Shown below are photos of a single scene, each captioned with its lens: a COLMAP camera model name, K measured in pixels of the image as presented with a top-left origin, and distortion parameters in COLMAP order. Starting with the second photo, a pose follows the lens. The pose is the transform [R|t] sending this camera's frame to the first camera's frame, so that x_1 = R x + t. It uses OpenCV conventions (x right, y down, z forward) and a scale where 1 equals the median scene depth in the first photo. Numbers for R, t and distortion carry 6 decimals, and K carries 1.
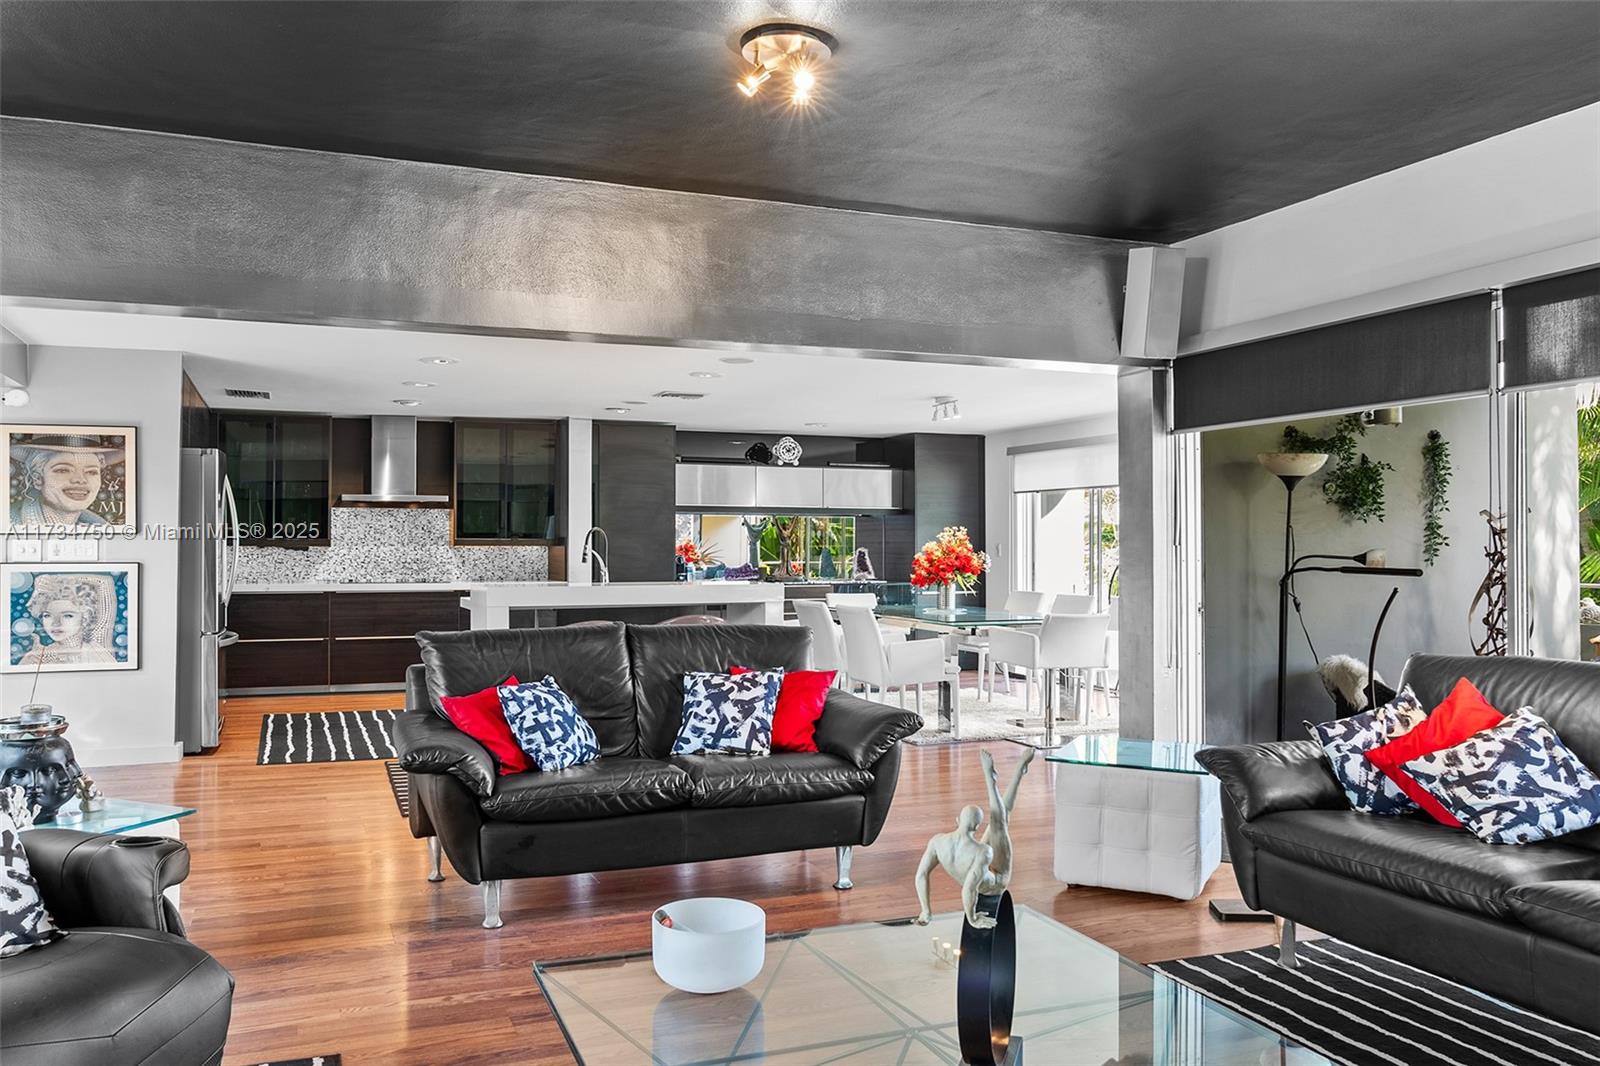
lens RADIAL K [[1242.2, 0, 779.3], [0, 1242.2, 529.2], [0, 0, 1]] dist [-0.039116, 0.013227]
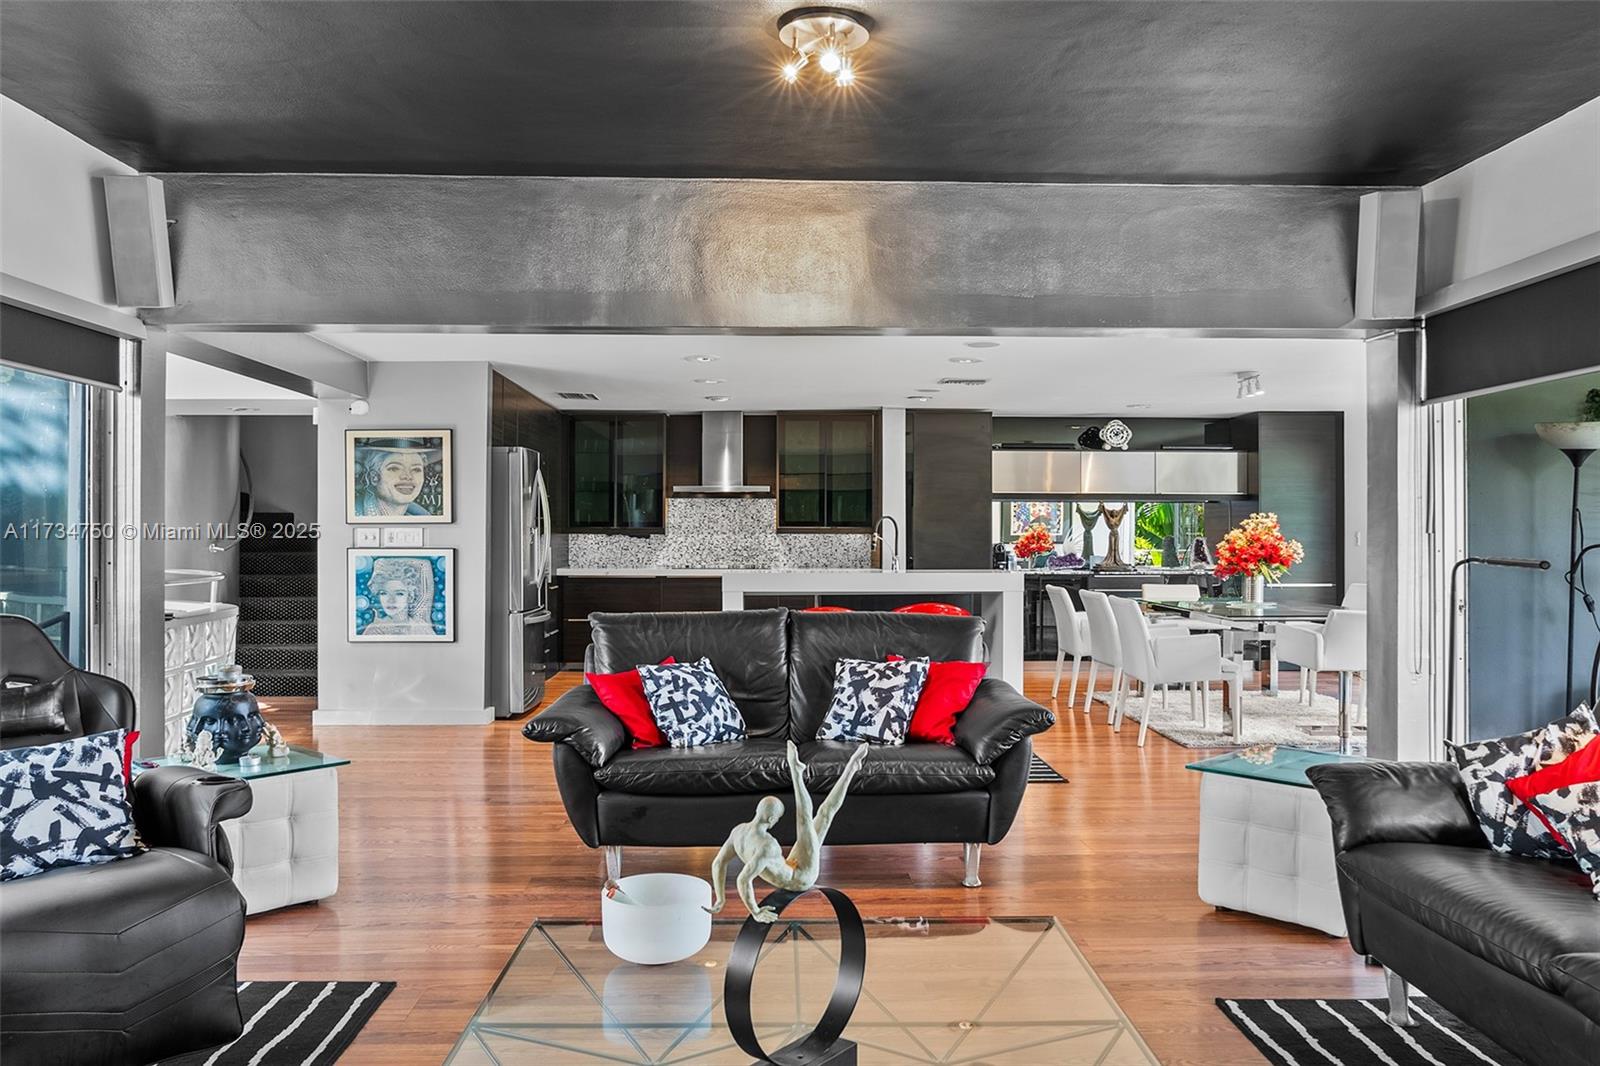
lens RADIAL K [[1242.2, 0, 779.3], [0, 1242.2, 529.2], [0, 0, 1]] dist [-0.039116, 0.013227]
pose [[0.938034, -0.000953, -0.346541, 0.233584], [0.004120, 0.999956, 0.008403, 0.001533], [0.346518, -0.009310, 0.937997, 0.040328]]
